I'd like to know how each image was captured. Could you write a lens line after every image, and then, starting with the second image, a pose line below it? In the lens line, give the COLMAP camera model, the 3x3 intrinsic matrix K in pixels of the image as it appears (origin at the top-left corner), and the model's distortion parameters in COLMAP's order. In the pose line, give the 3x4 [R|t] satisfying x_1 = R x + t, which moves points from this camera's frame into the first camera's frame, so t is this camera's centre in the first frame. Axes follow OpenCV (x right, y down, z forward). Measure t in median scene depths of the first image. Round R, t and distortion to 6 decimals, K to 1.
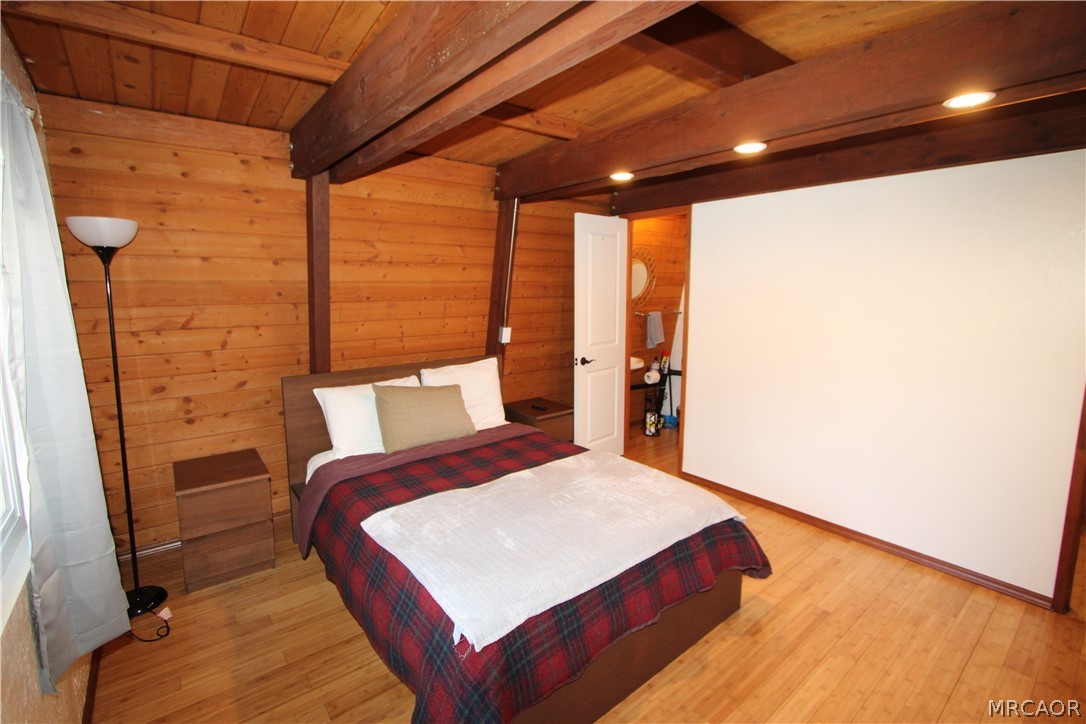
lens RADIAL K [[495.7, 0, 541.5], [0, 495.7, 357.9], [0, 0, 1]] dist [-0.015044, 0.000025]
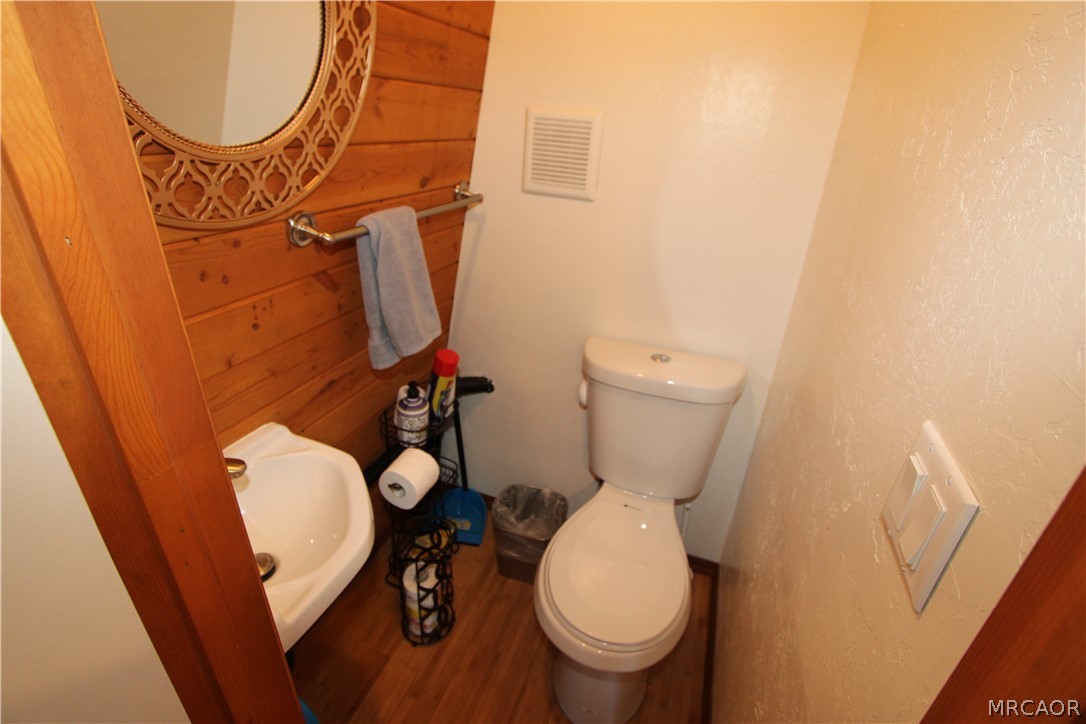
lens RADIAL K [[495.7, 0, 542.4], [0, 495.7, 360.7], [0, 0, 1]] dist [-0.015044, 0.000025]
pose [[0.865014, -0.180801, 0.468041, 0.172677], [0.027579, 0.948543, 0.315445, -0.096841], [-0.500990, -0.259956, 0.825489, 0.764119]]
